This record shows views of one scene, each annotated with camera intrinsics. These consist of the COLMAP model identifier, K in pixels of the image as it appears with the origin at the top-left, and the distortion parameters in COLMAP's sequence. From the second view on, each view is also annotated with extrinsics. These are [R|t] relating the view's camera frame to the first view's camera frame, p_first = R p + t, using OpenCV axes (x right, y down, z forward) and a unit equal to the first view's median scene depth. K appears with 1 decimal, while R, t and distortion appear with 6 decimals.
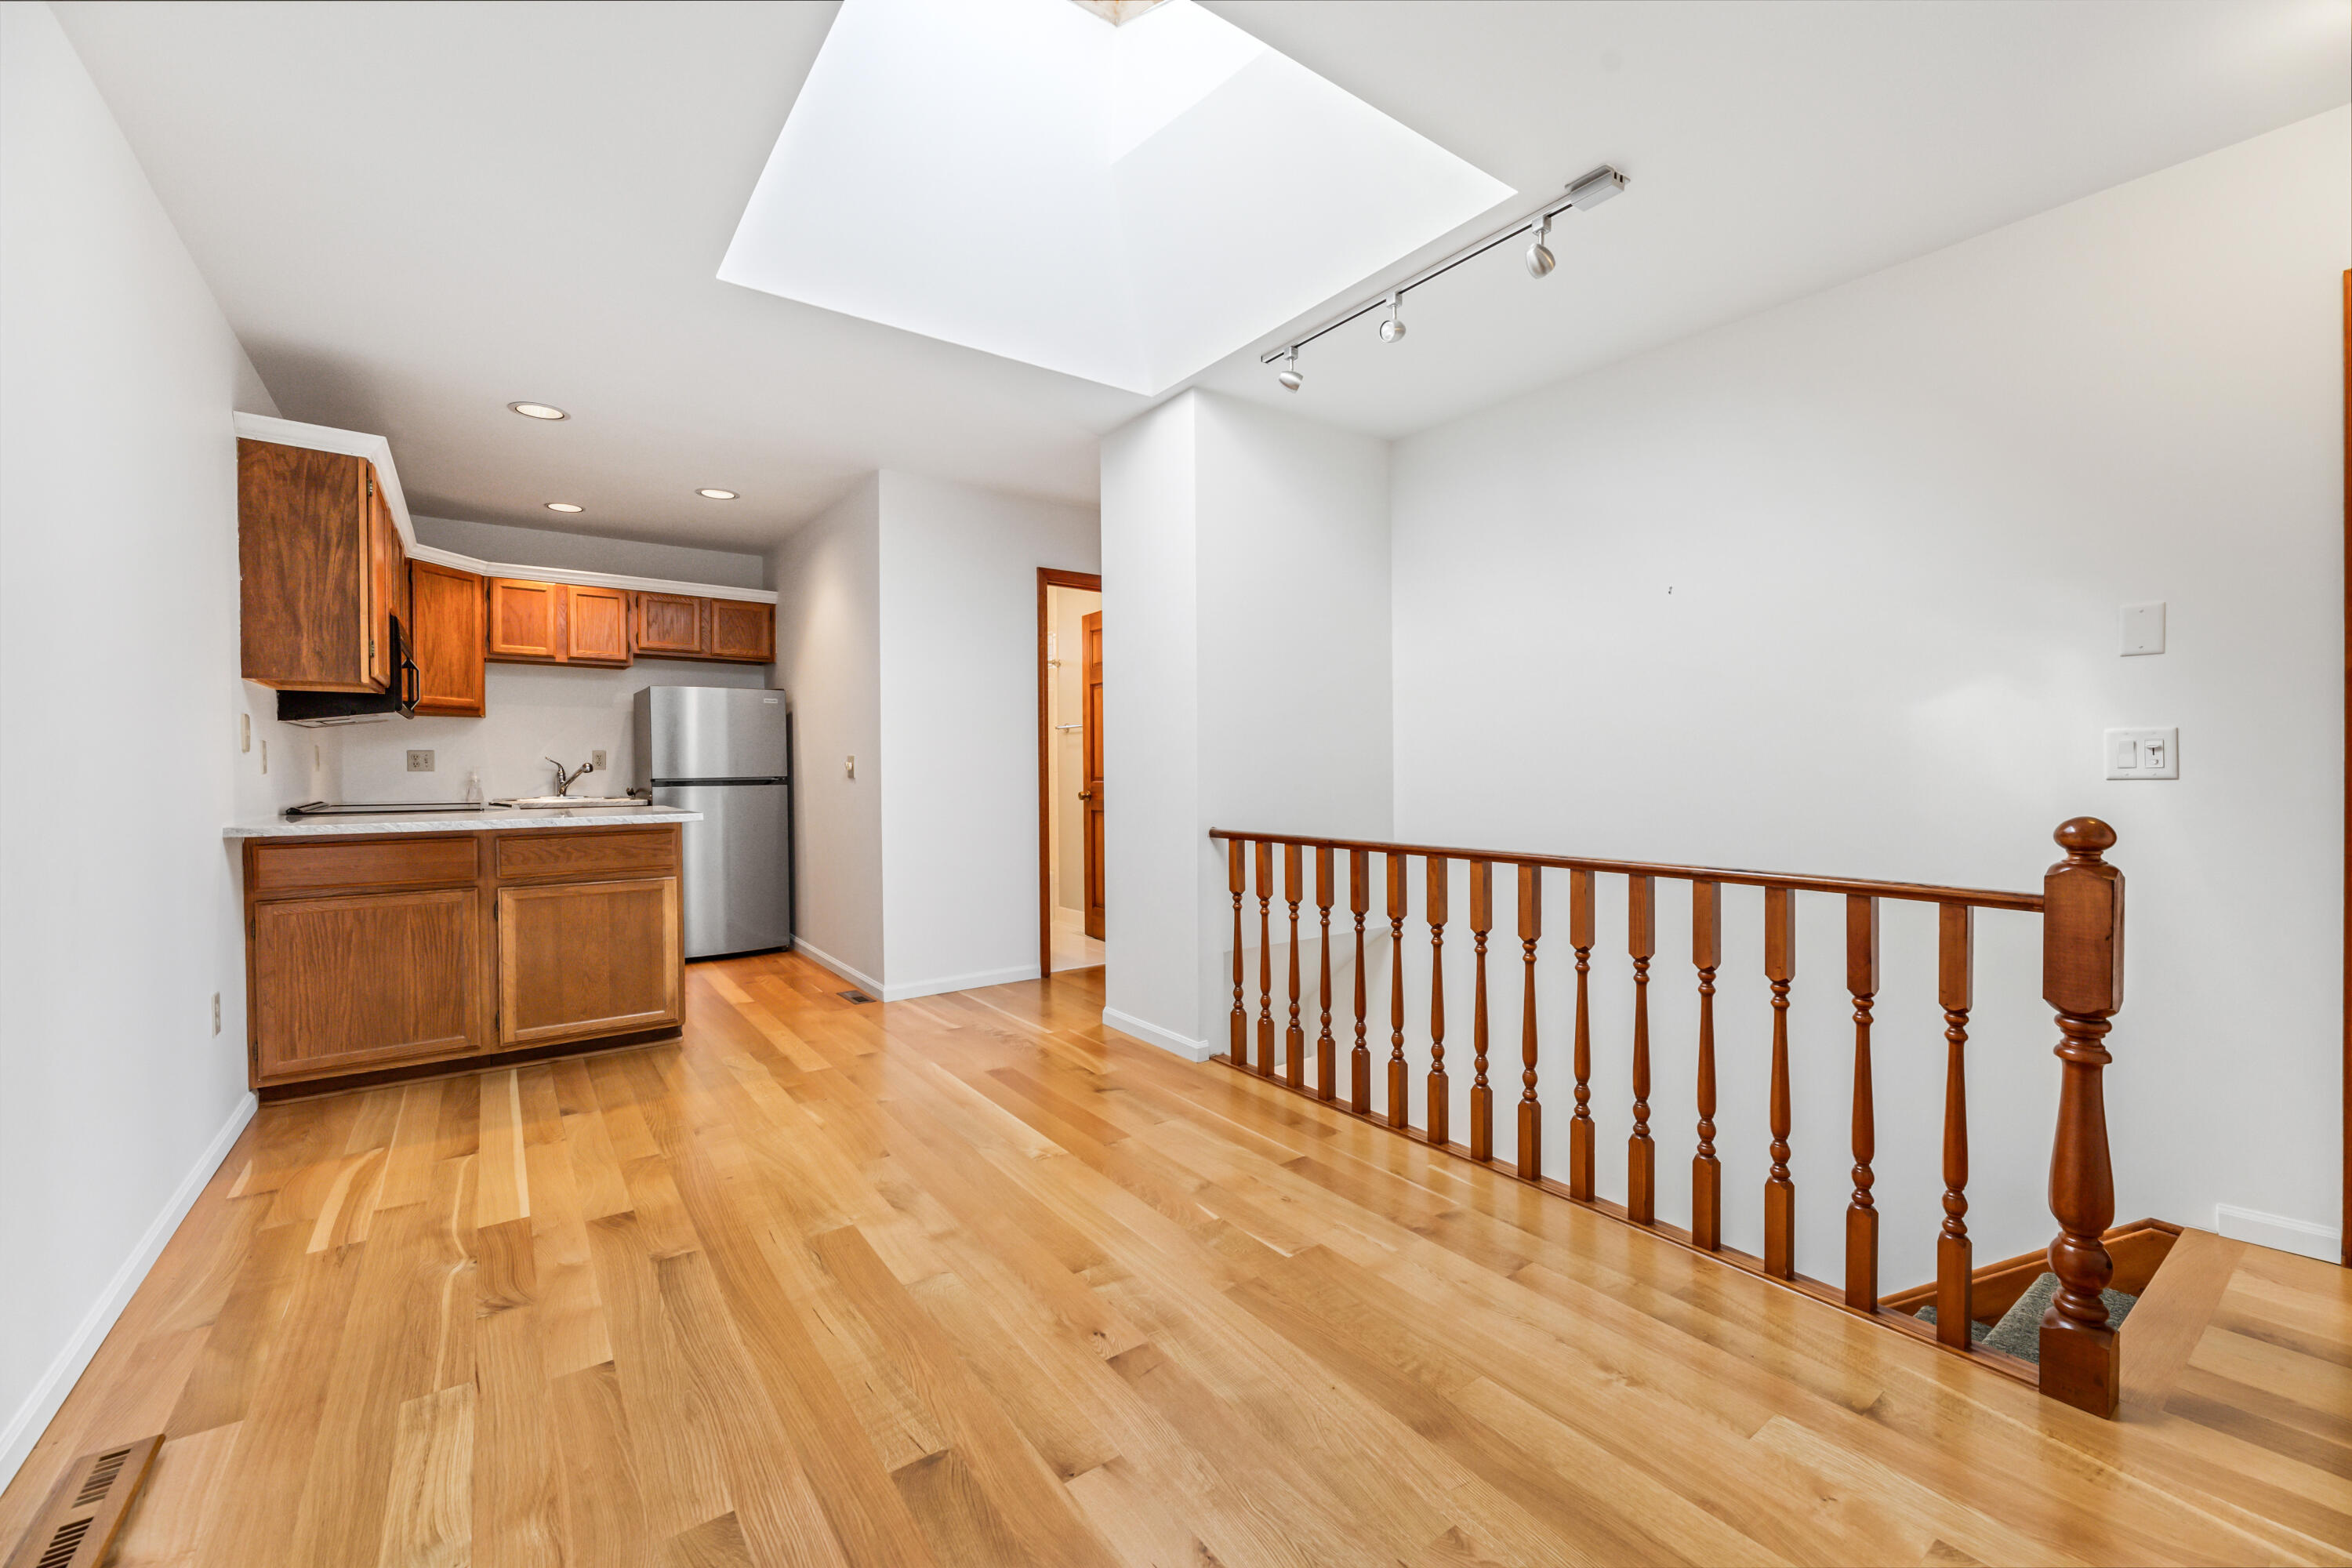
lens RADIAL K [[959.4, 0, 1181.3], [0, 959.4, 772.1], [0, 0, 1]] dist [-0.000009, -0.000170]
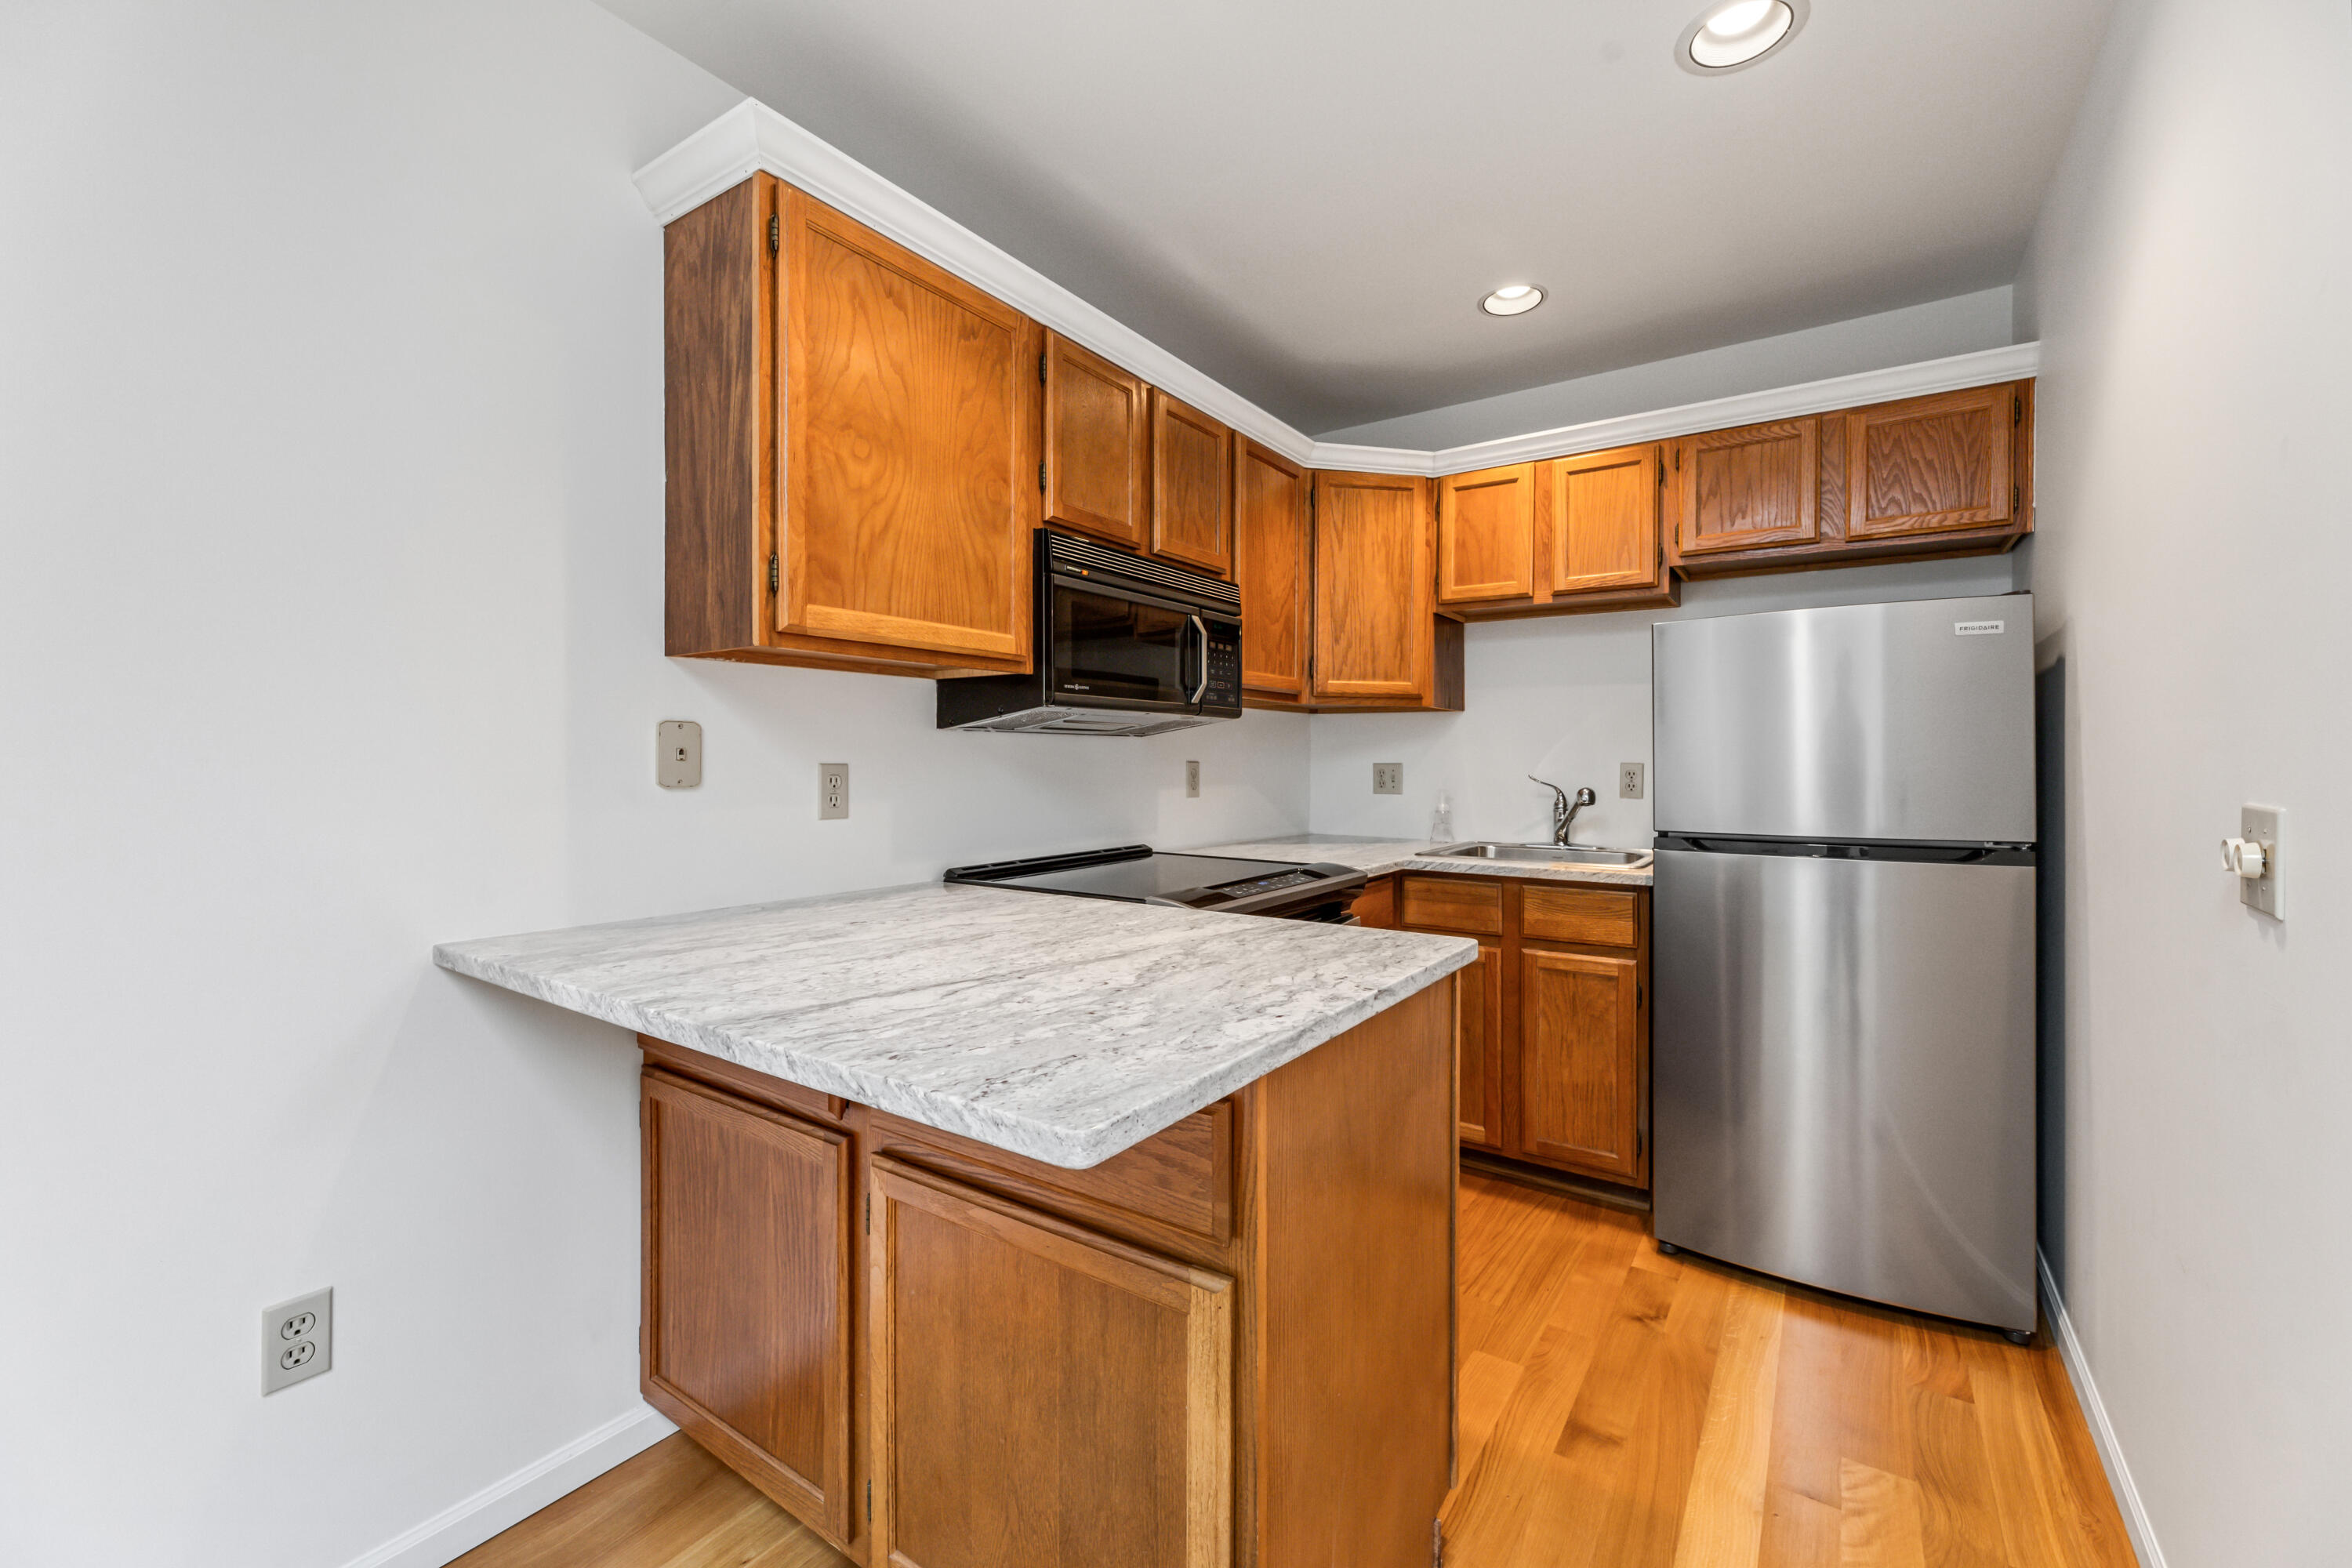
lens RADIAL K [[959.4, 0, 1181.3], [0, 959.4, 772.1], [0, 0, 1]] dist [-0.000009, -0.000170]
pose [[0.337463, 0.014714, -0.941224, -0.204052], [-0.010194, 0.999876, 0.011976, -0.023348], [0.941284, 0.005553, 0.337571, 0.639409]]
